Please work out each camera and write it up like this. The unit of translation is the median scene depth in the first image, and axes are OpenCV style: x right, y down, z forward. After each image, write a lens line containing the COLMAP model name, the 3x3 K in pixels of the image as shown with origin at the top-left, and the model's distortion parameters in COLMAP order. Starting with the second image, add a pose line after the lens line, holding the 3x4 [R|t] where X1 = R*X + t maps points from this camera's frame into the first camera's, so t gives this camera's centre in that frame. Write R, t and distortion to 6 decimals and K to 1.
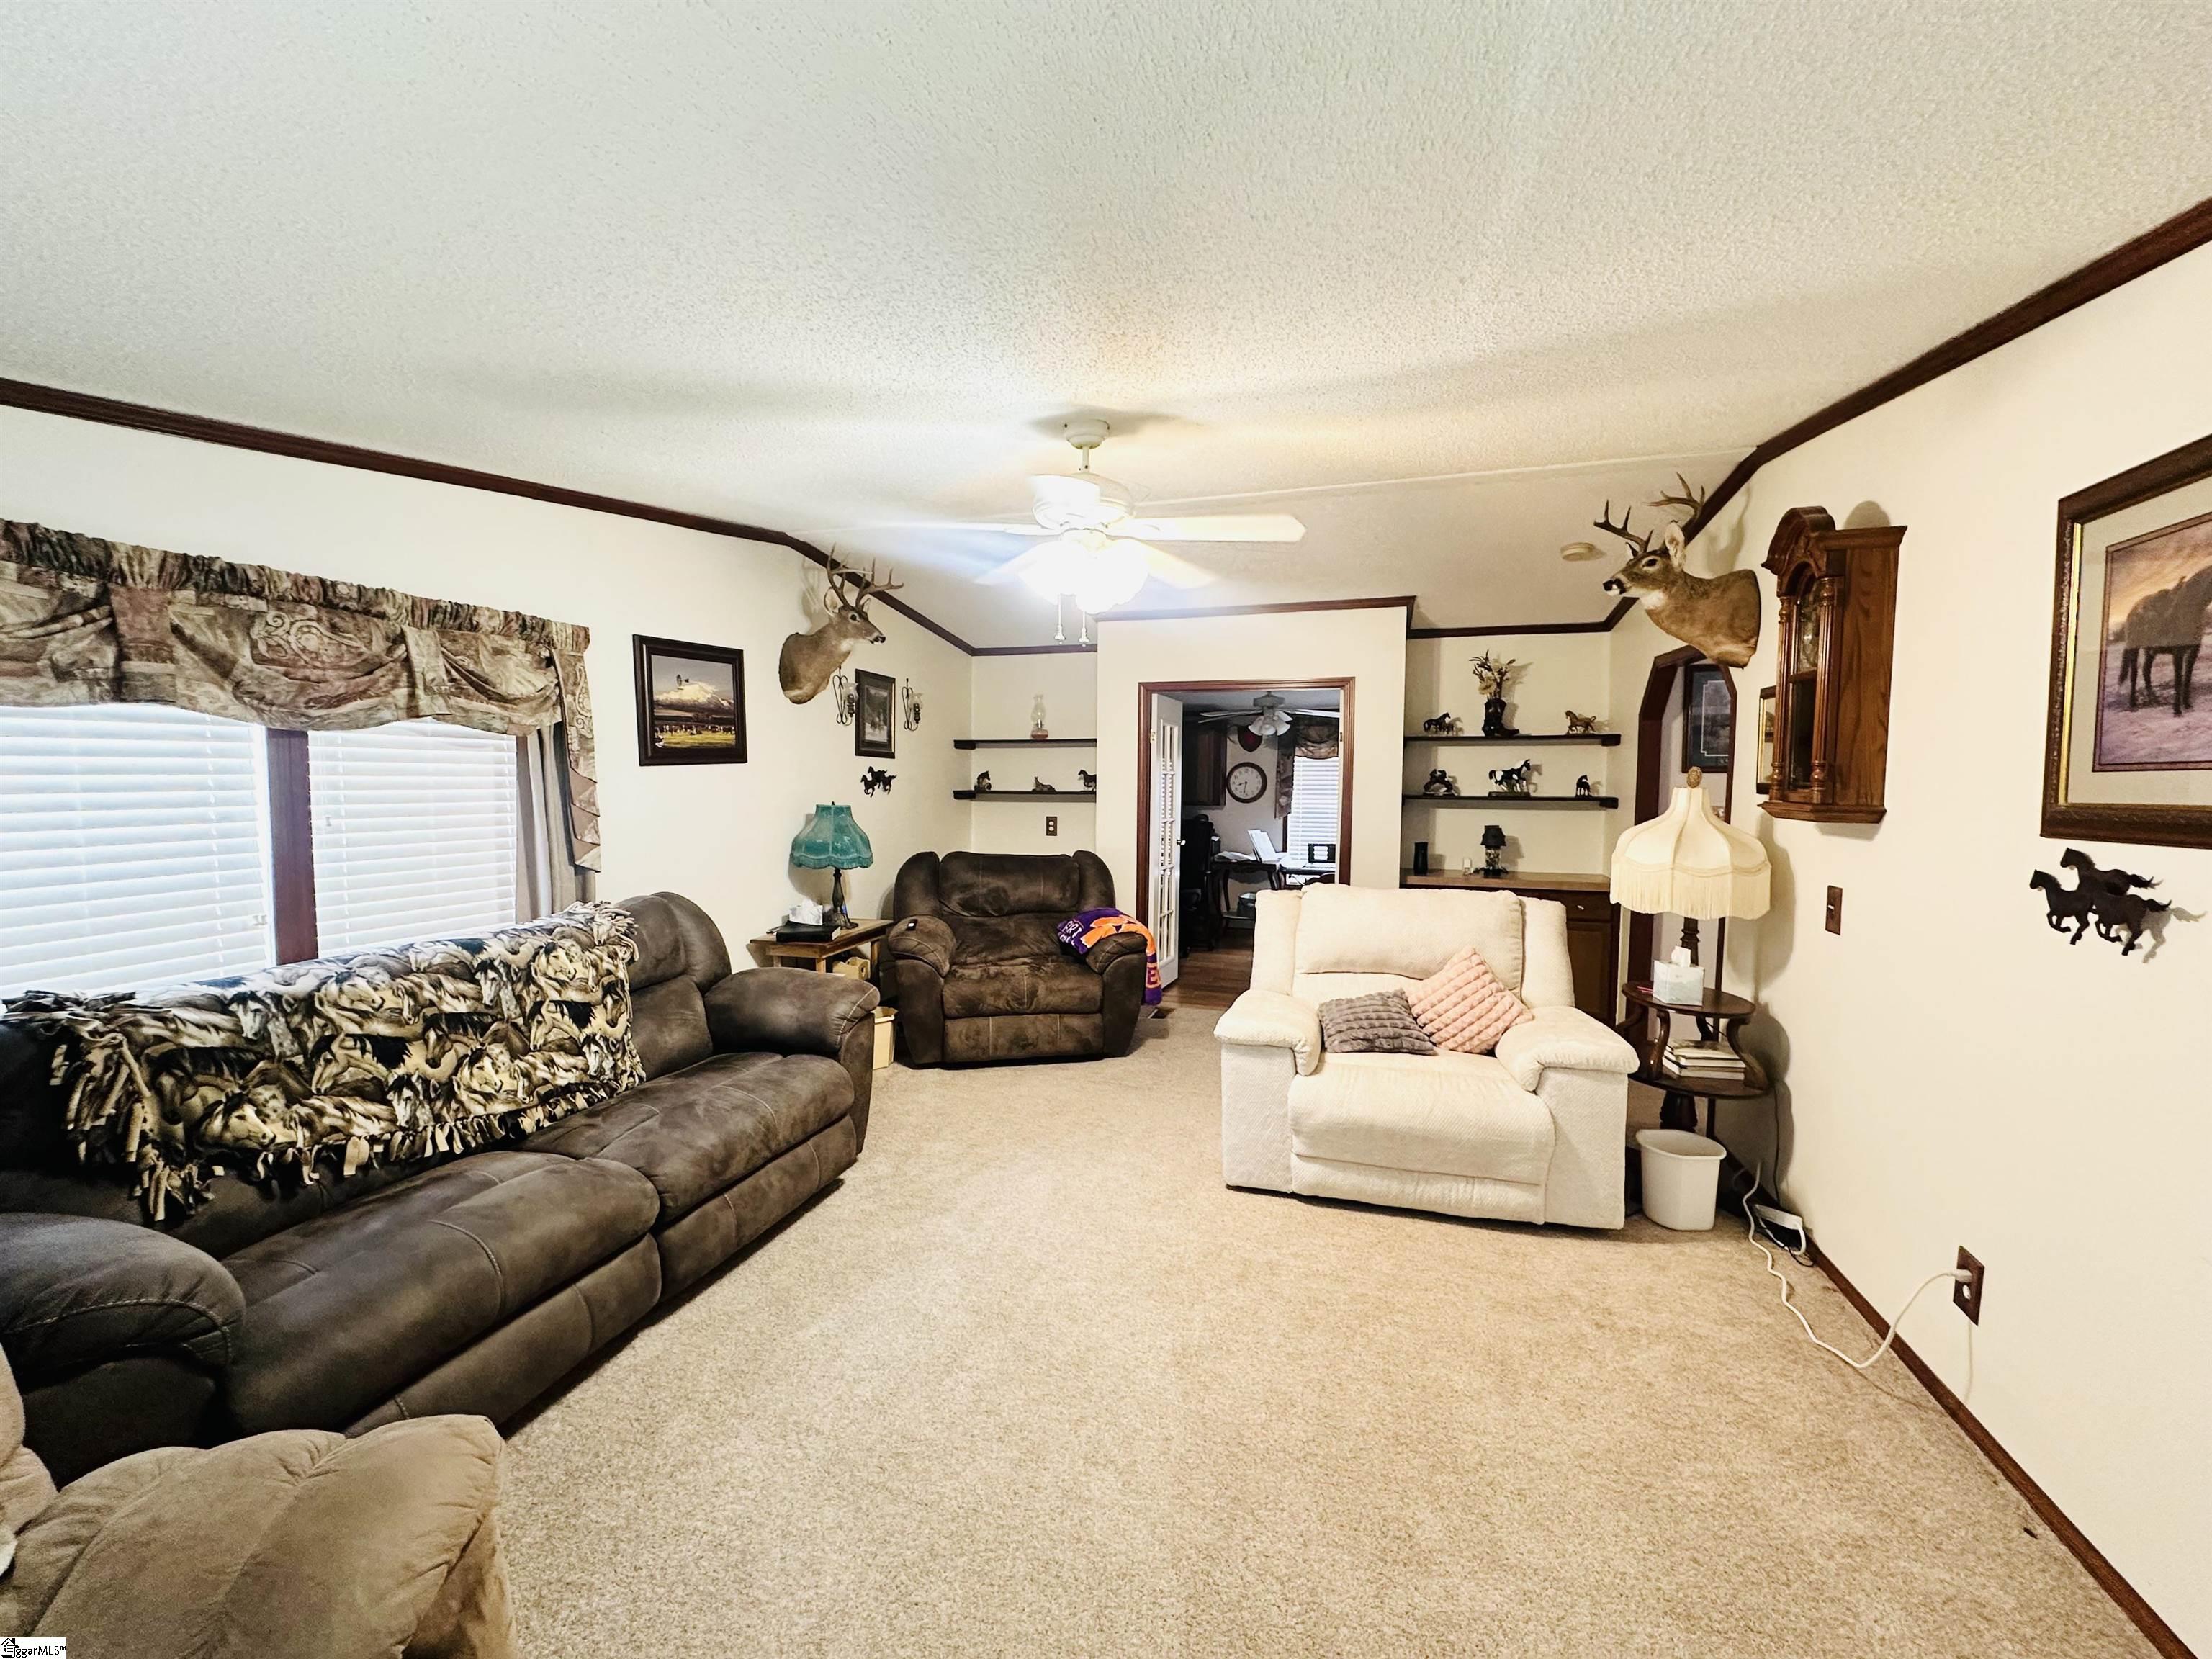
lens RADIAL K [[880.5, 0, 1108.7], [0, 880.5, 829.7], [0, 0, 1]] dist [0.001577, 0.001295]
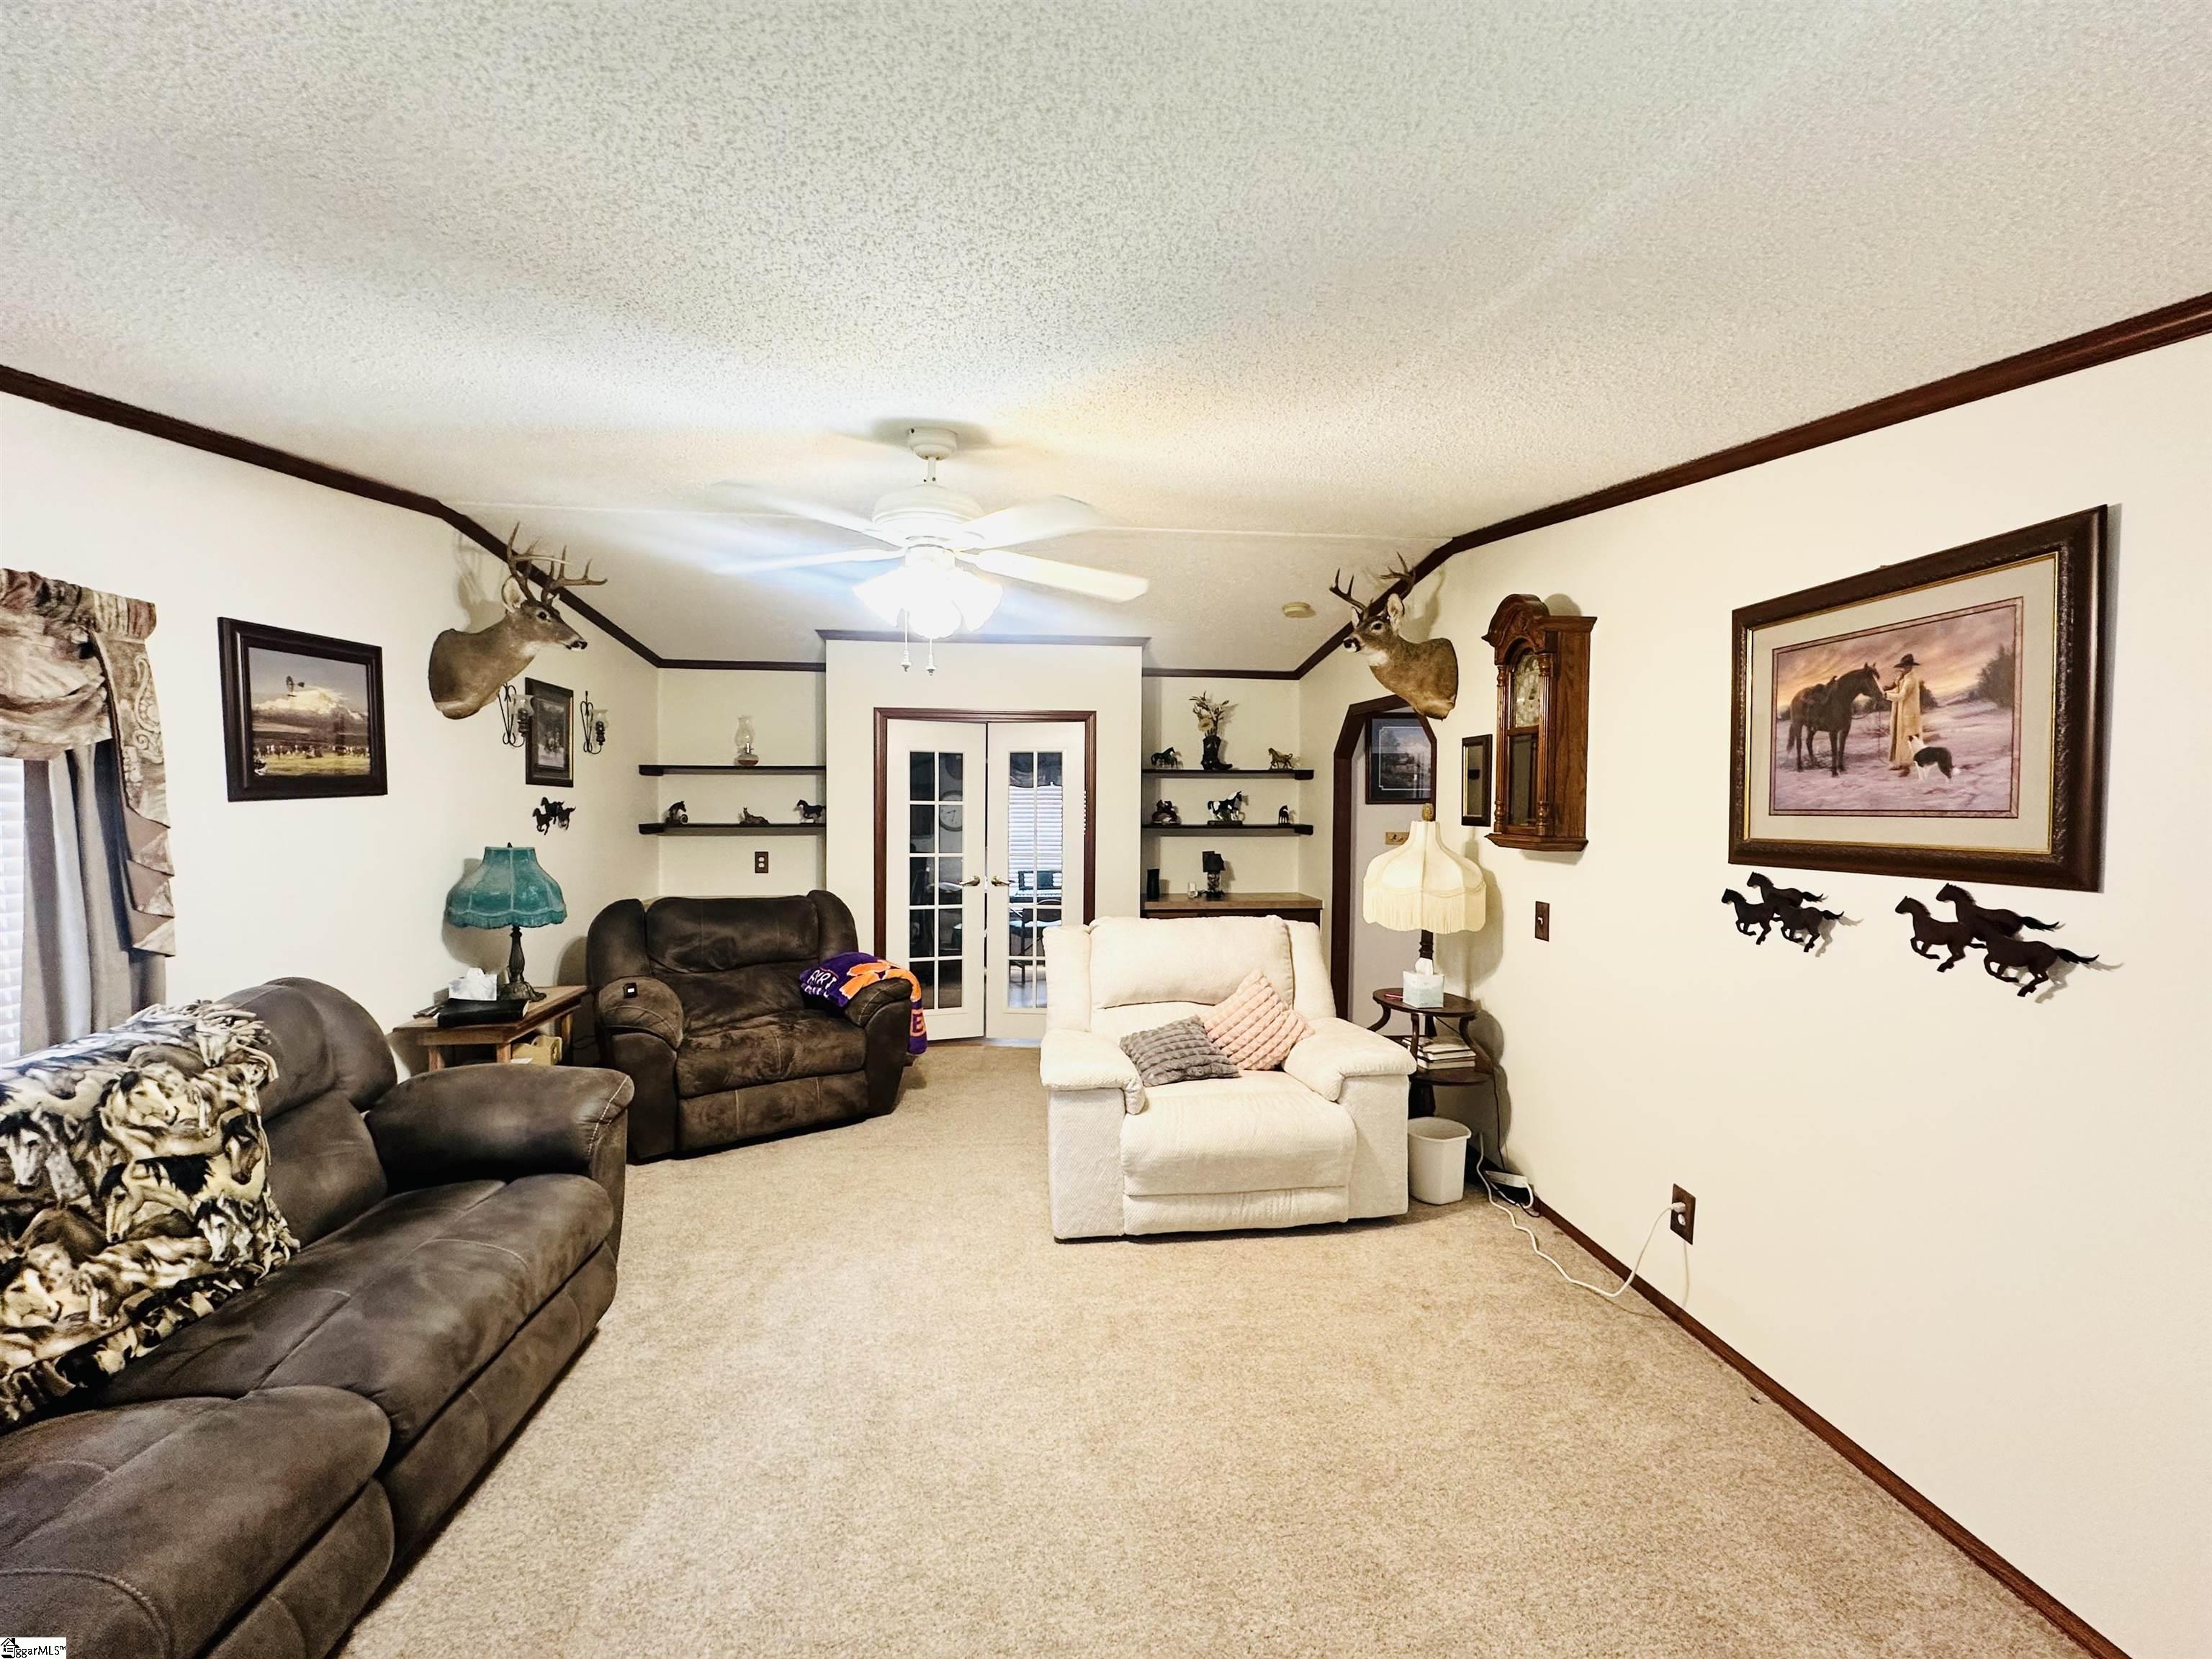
lens RADIAL K [[880.5, 0, 1106.9], [0, 880.5, 831.7], [0, 0, 1]] dist [0.001577, 0.001295]
pose [[0.923154, -0.014174, 0.384168, -0.182718], [0.023443, 0.999536, -0.019453, -0.021054], [-0.383714, 0.026964, 0.923058, 0.083875]]
